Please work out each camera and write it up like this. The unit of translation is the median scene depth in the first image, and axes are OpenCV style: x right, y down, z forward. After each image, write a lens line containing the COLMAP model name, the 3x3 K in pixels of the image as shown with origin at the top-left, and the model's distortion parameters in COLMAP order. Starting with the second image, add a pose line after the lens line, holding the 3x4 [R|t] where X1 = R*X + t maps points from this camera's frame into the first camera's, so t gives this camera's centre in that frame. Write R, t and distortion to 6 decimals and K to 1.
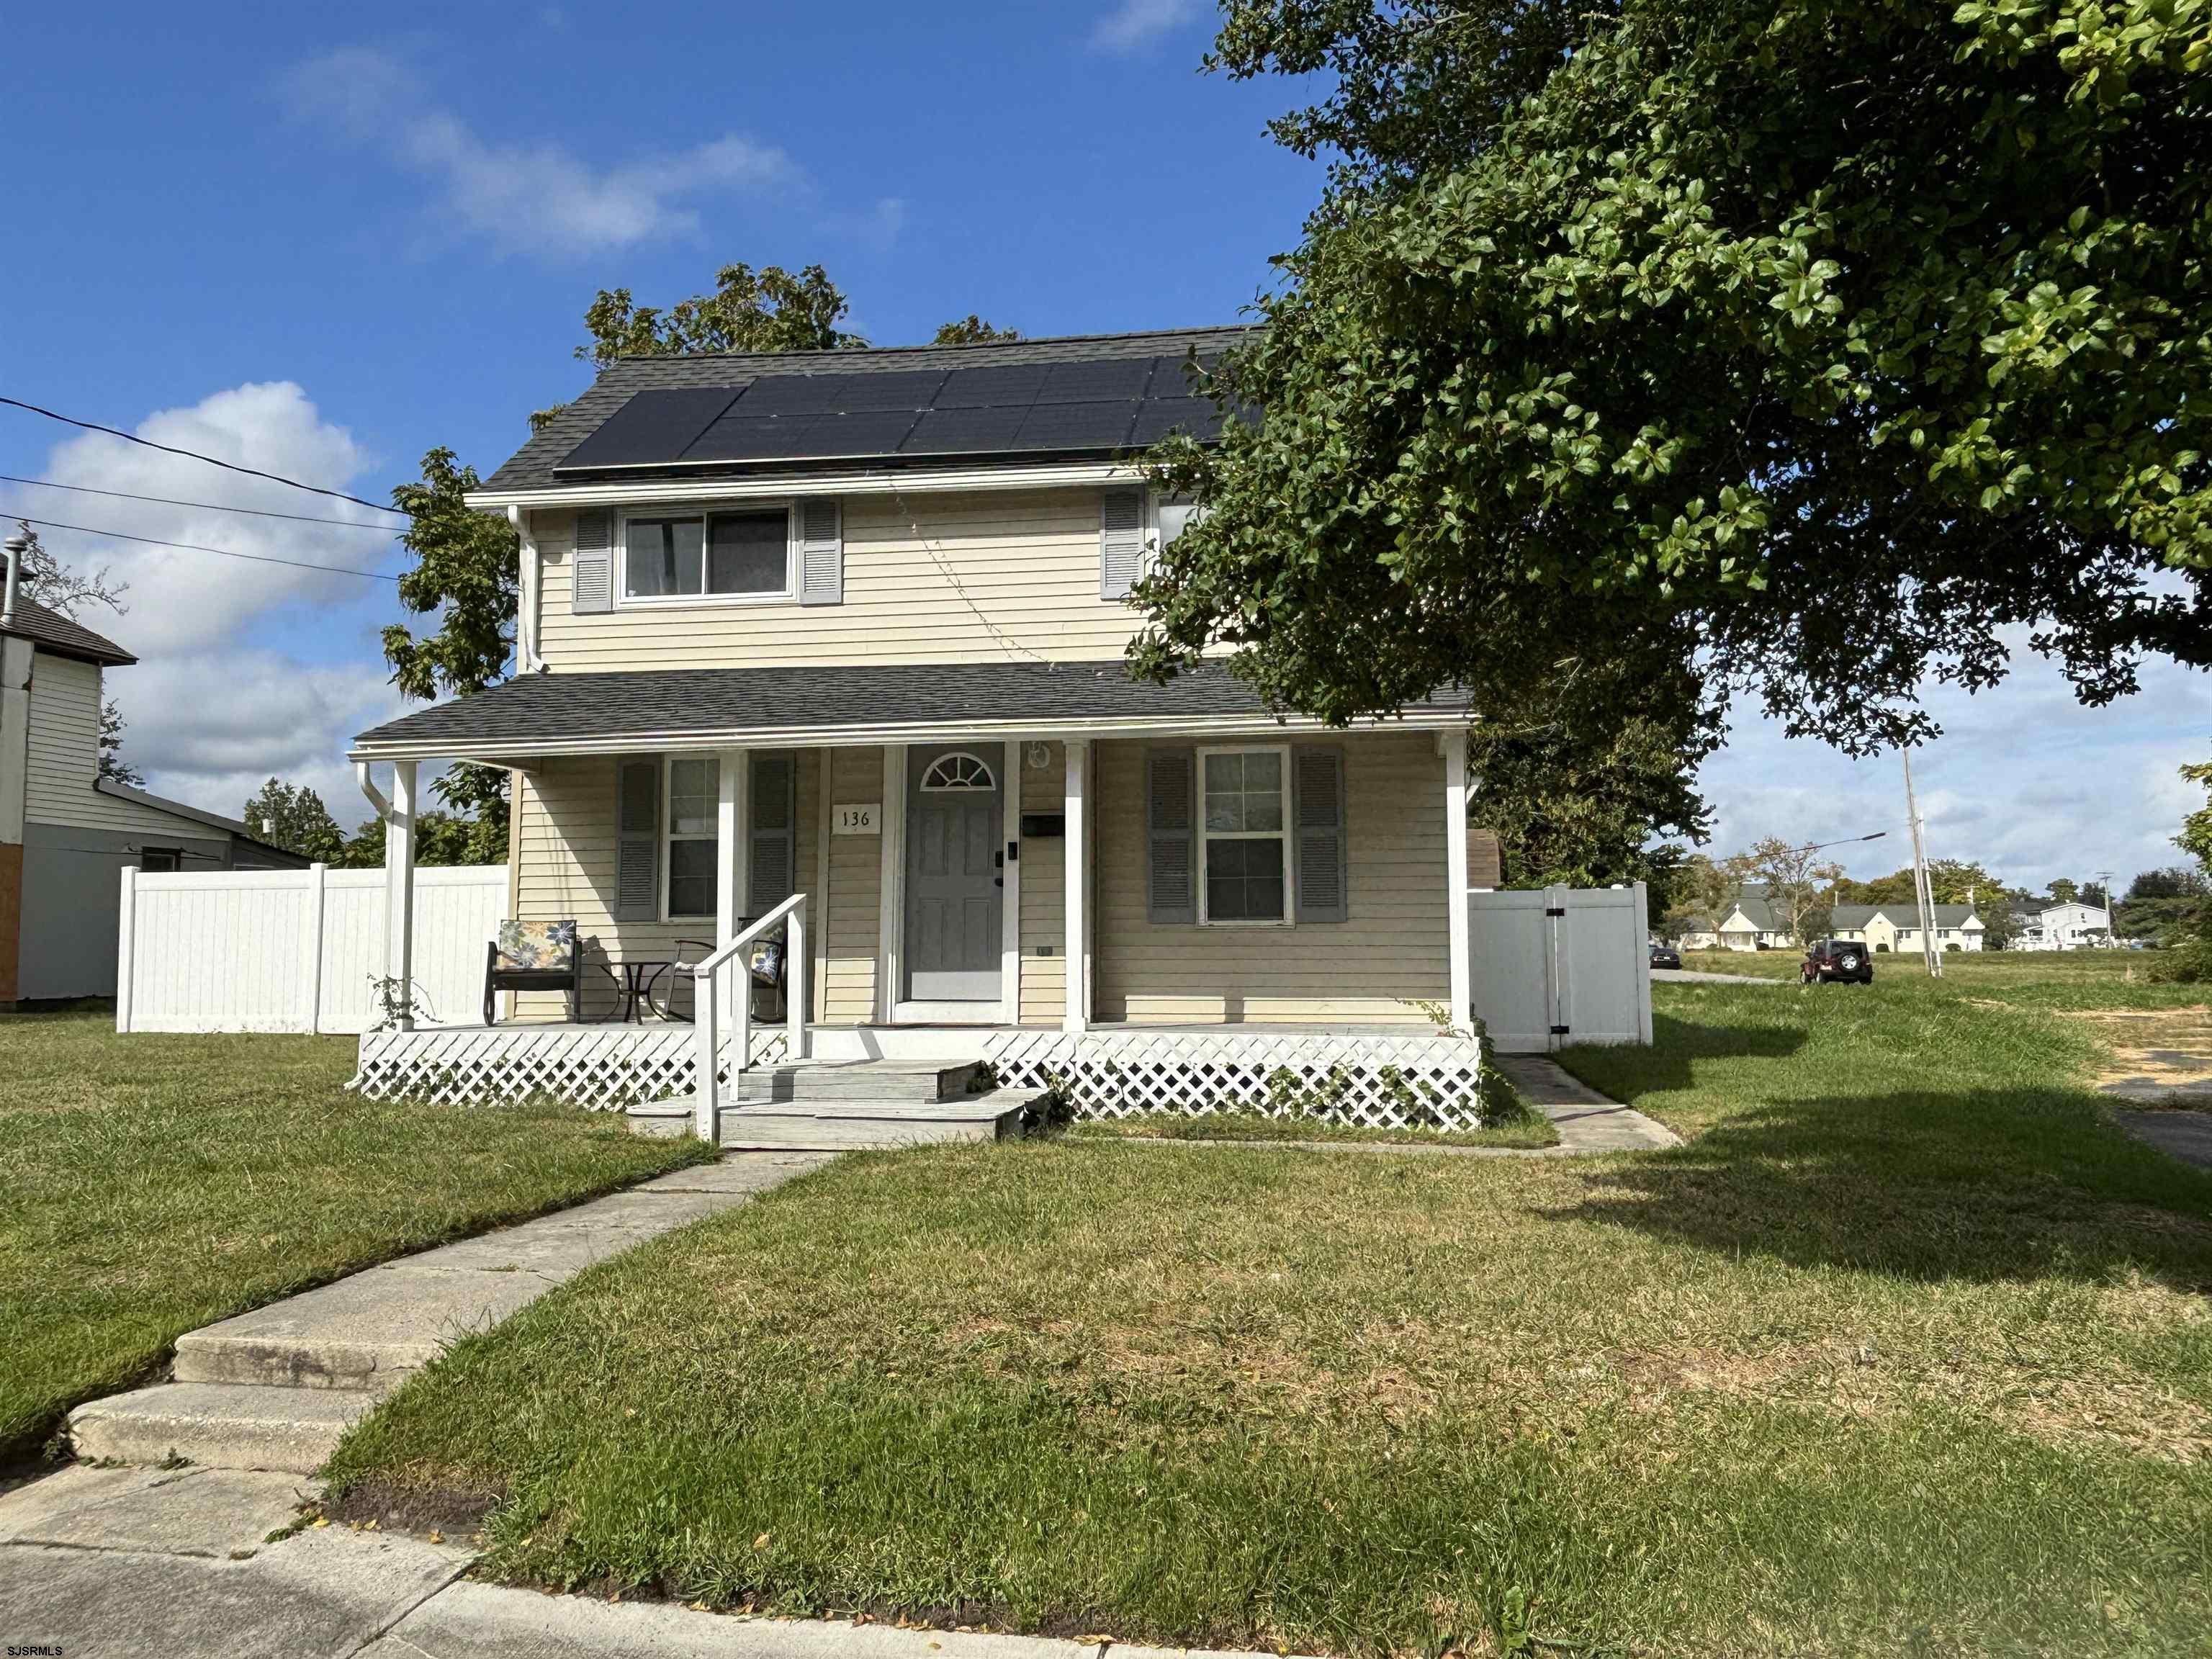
lens RADIAL K [[1590.6, 0, 1114.5], [0, 1590.6, 814.1], [0, 0, 1]] dist [0.019935, -0.037188]
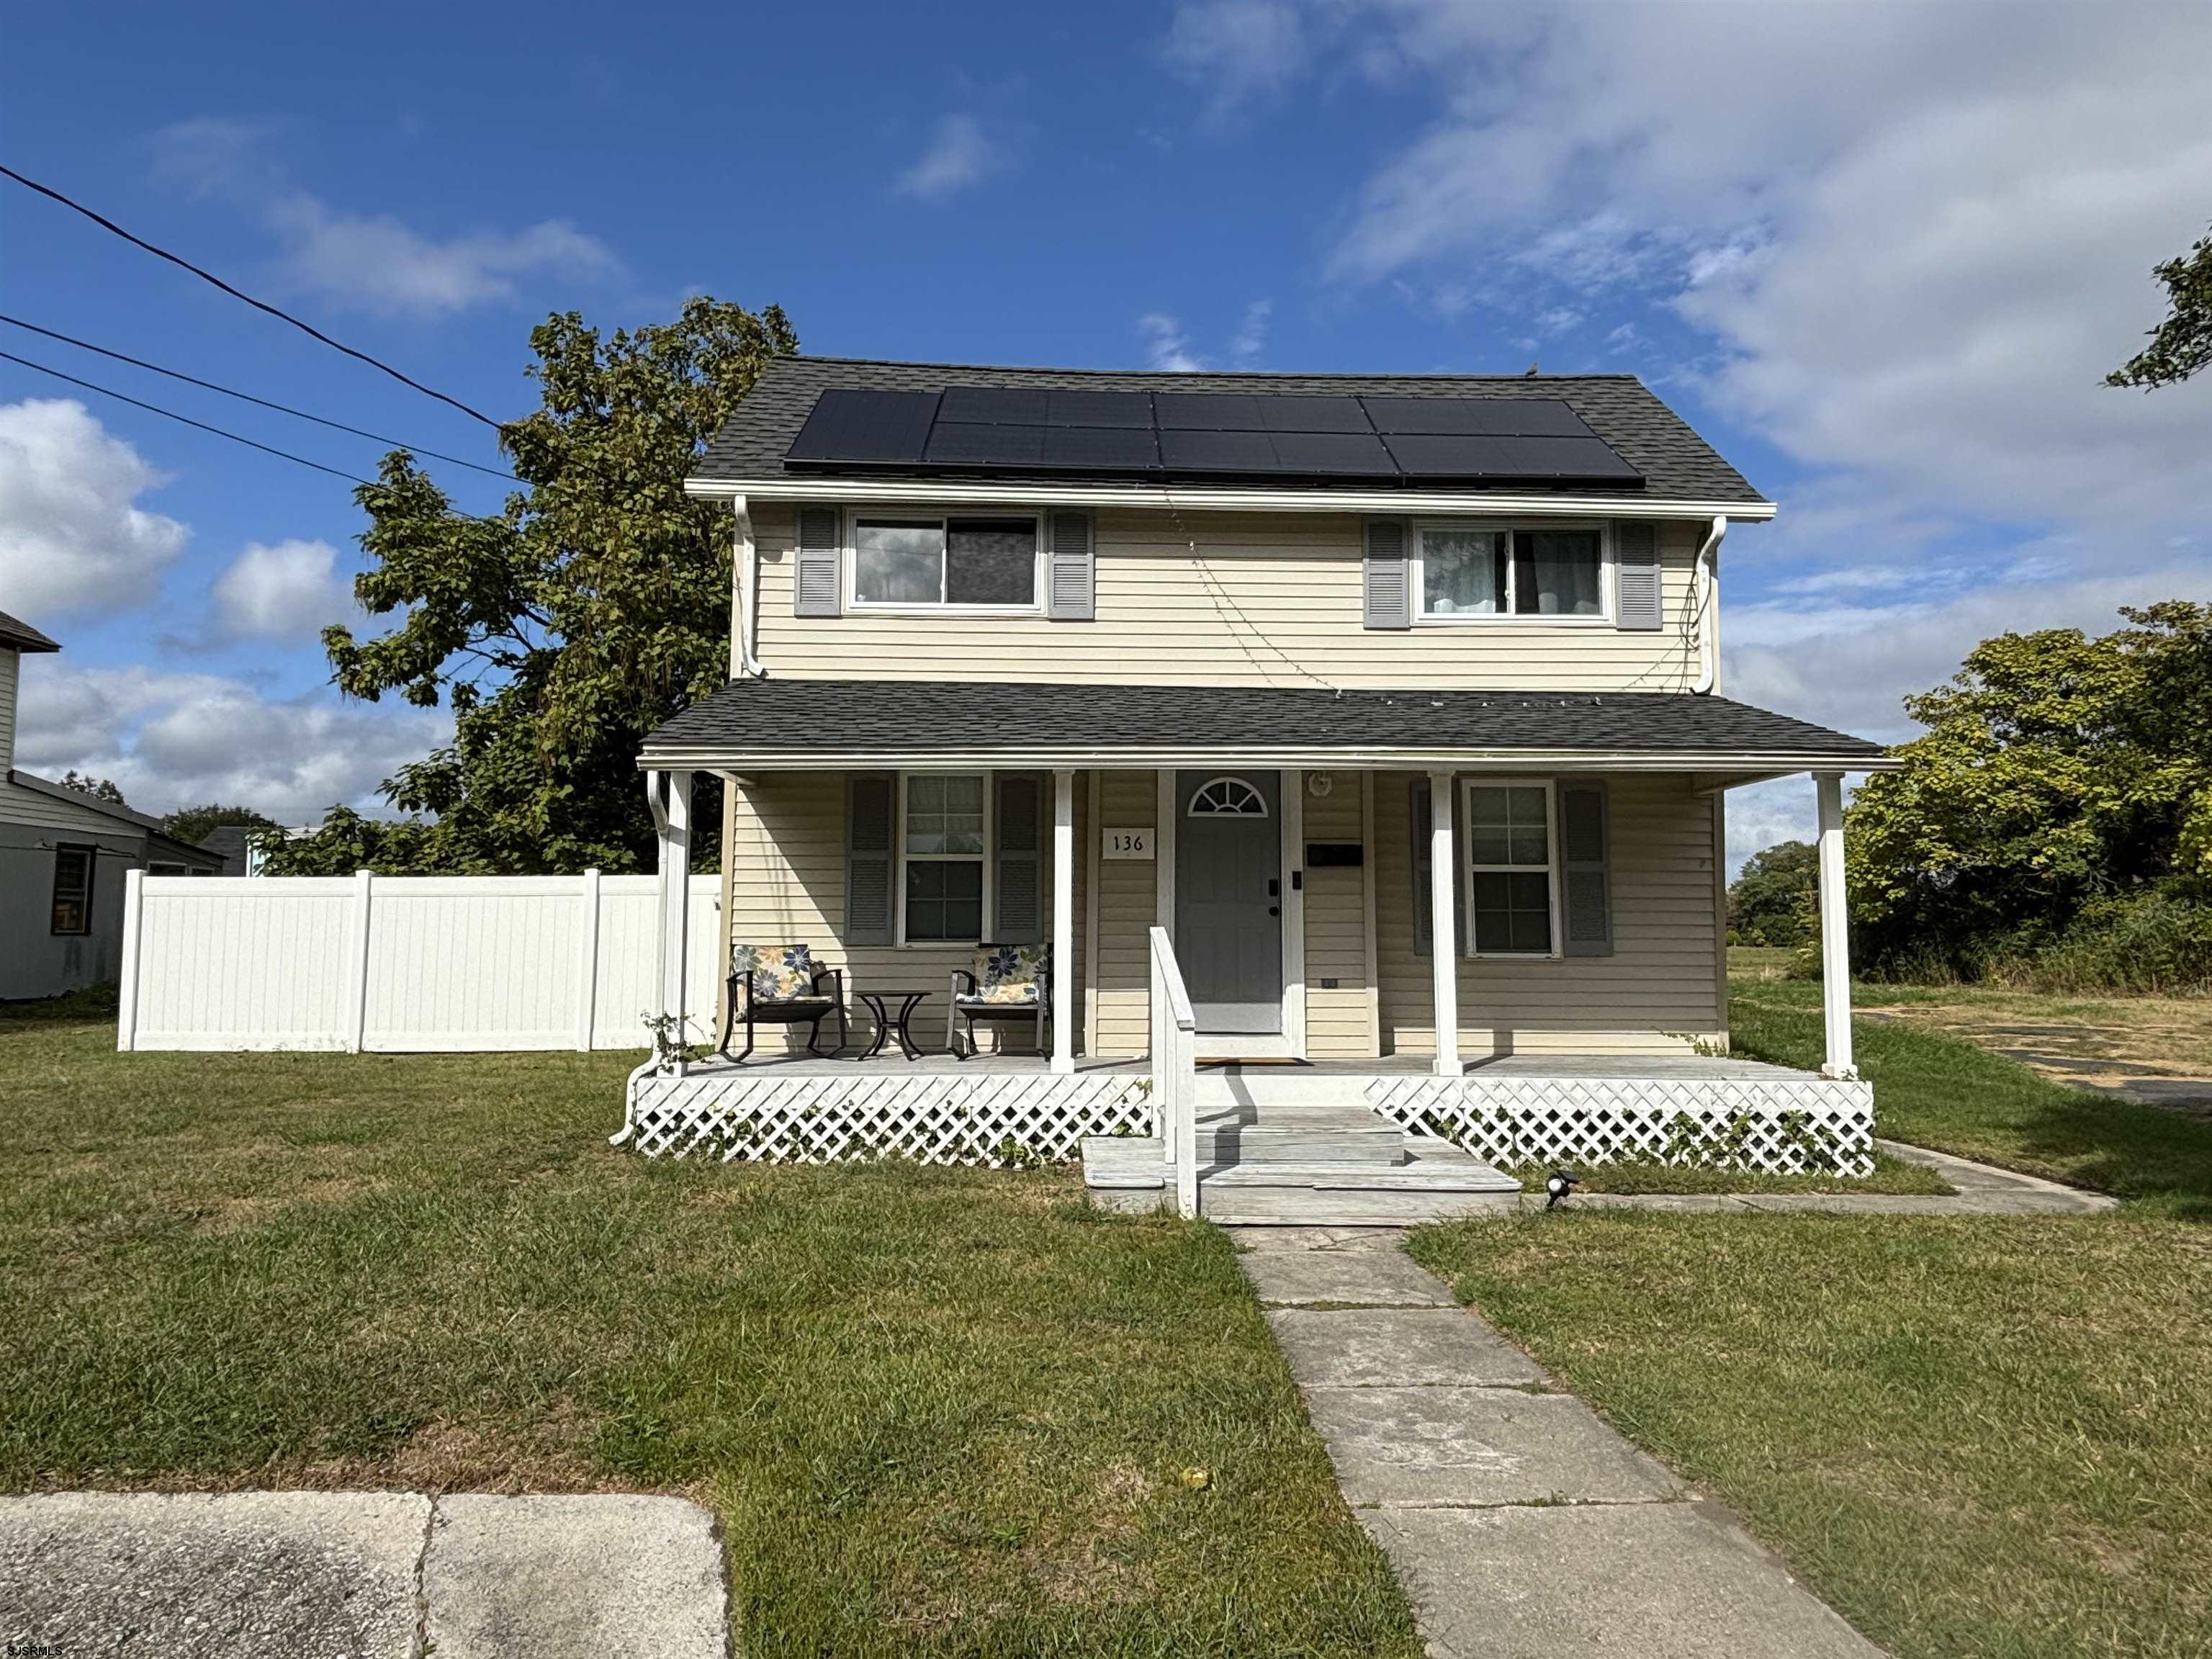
lens RADIAL K [[1333.0, 0, 1095.4], [0, 1333.0, 822.4], [0, 0, 1]] dist [0.027403, -0.034901]
pose [[0.982818, 0.024183, 0.182987, -0.363981], [-0.023707, 0.999707, -0.004788, -0.006010], [-0.183050, 0.000368, 0.983104, 0.233546]]
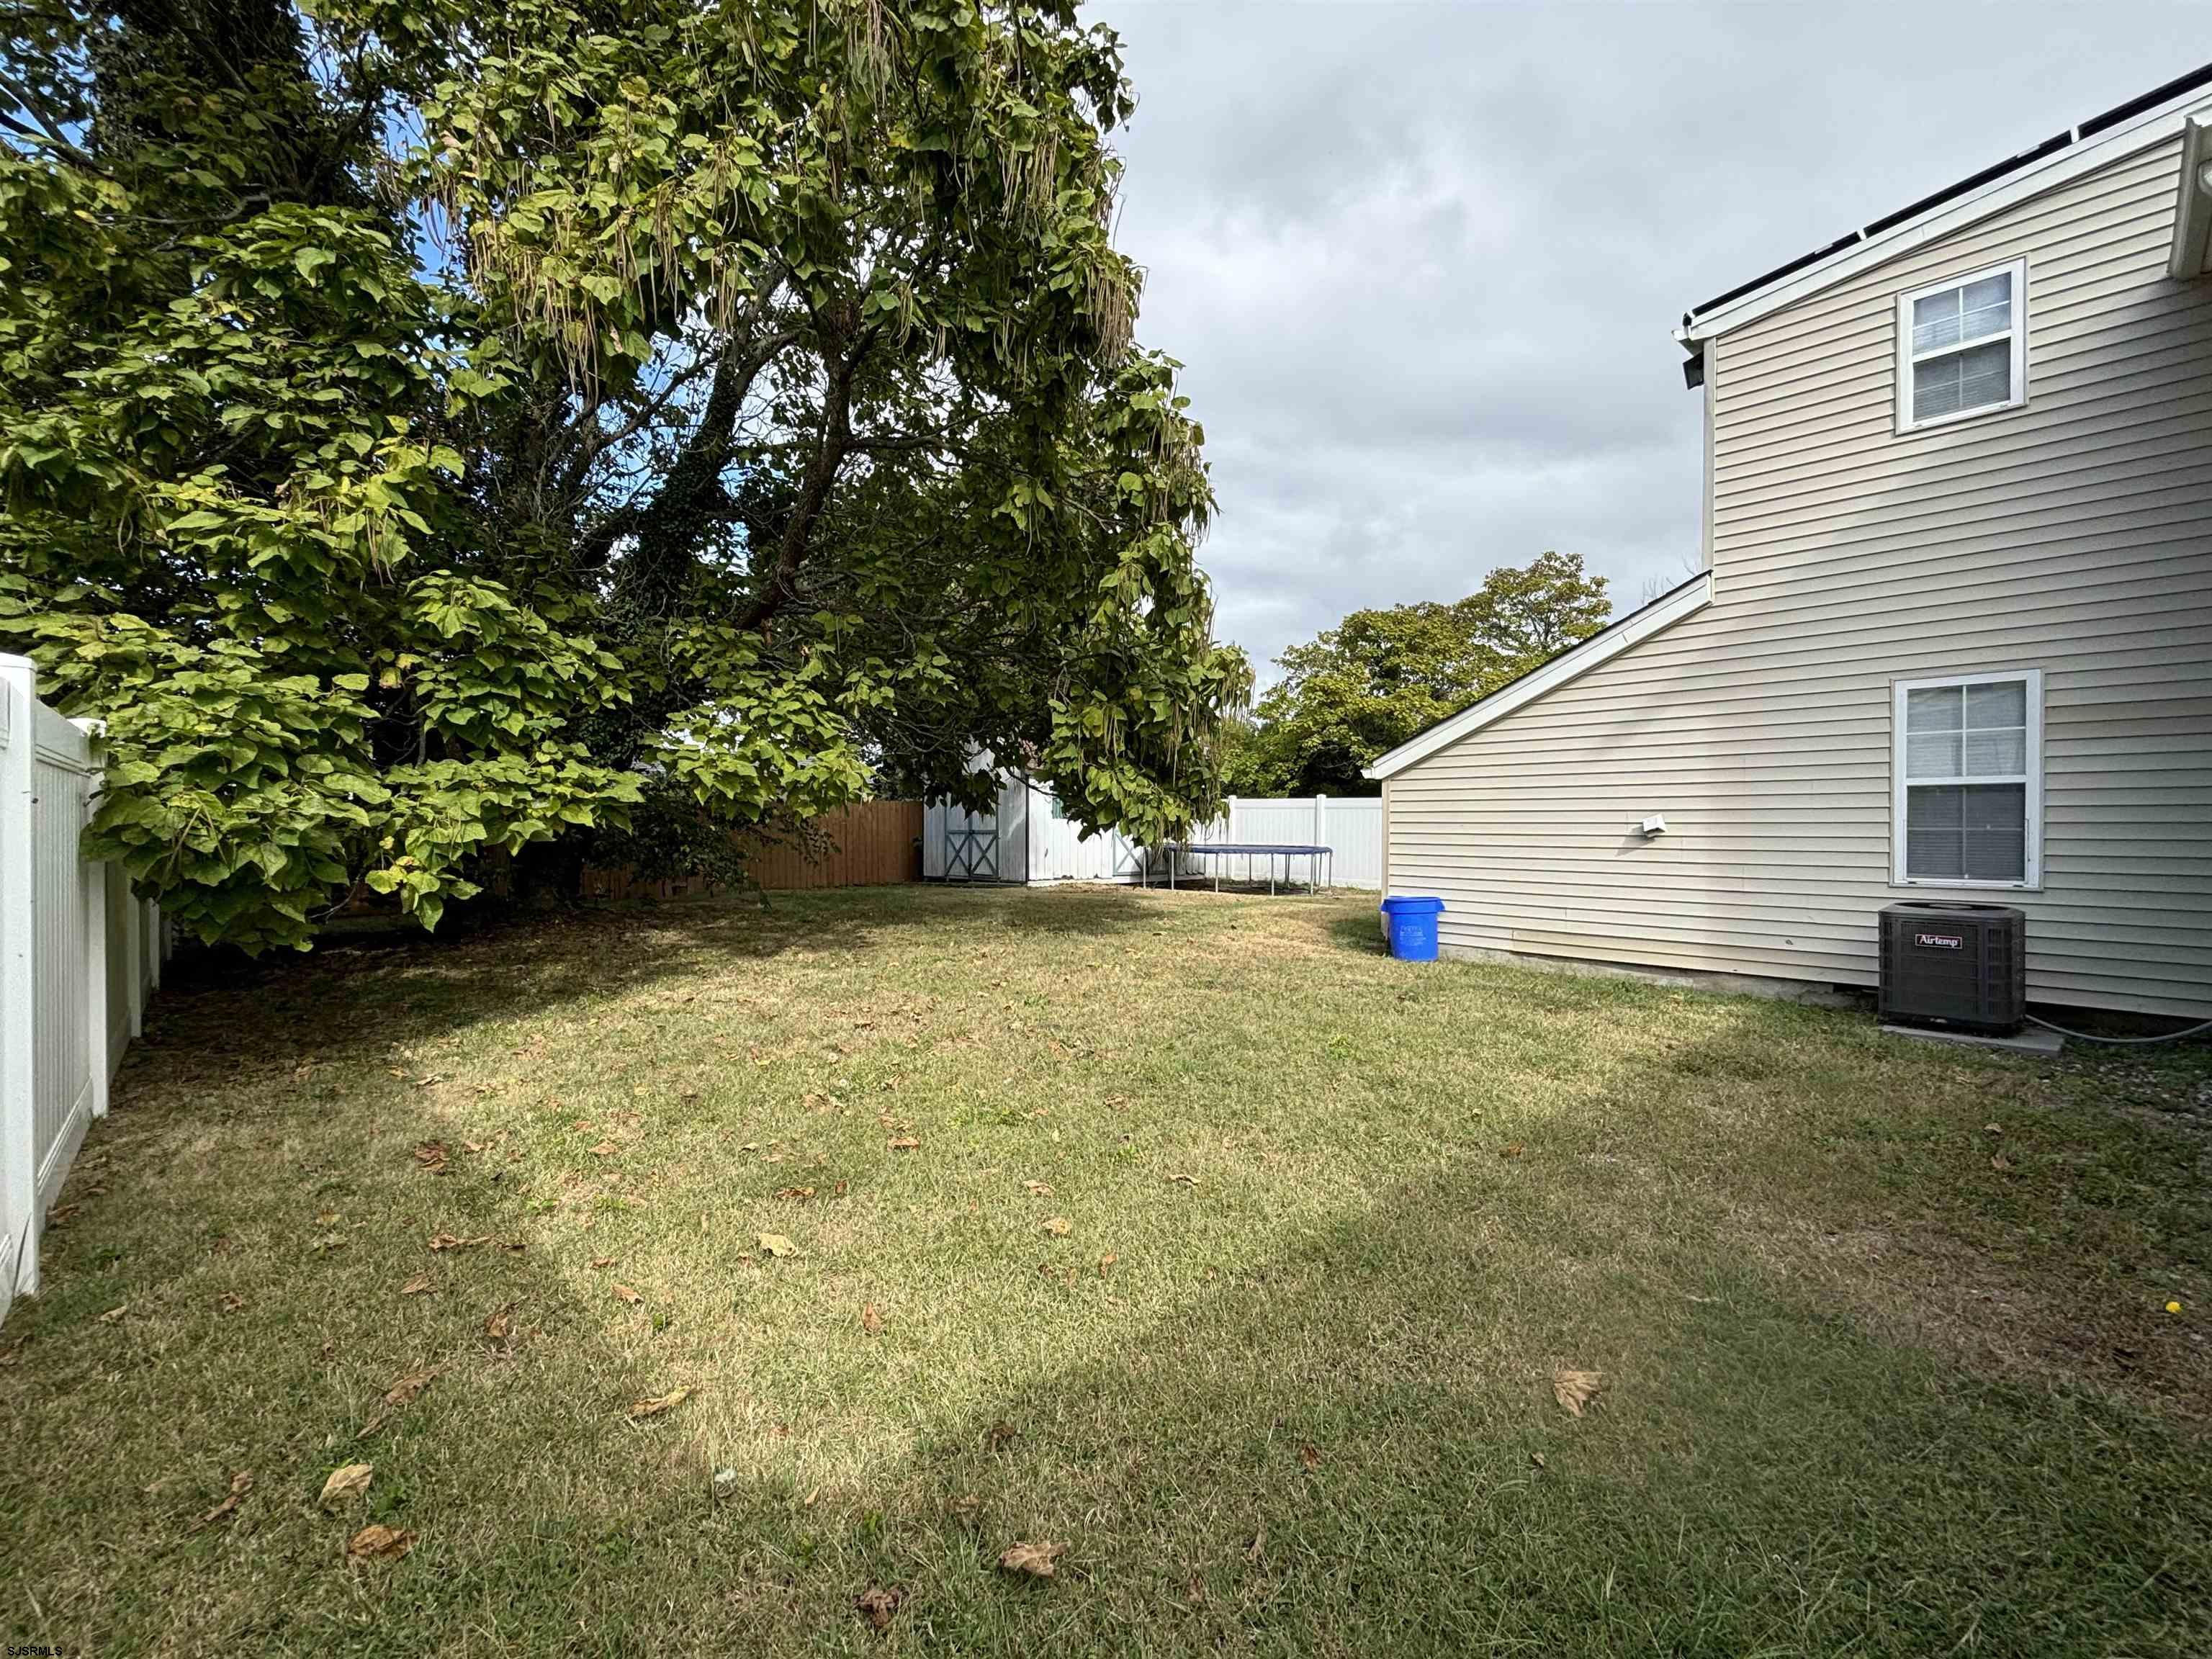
lens RADIAL K [[968.4, 0, 1109.4], [0, 968.4, 825.9], [0, 0, 1]] dist [-0.001001, 0.003076]
pose [[0.614226, -0.006824, 0.789101, -0.993816], [-0.063488, 0.996294, 0.058034, 0.110138], [-0.786572, -0.085745, 0.611516, 1.717569]]
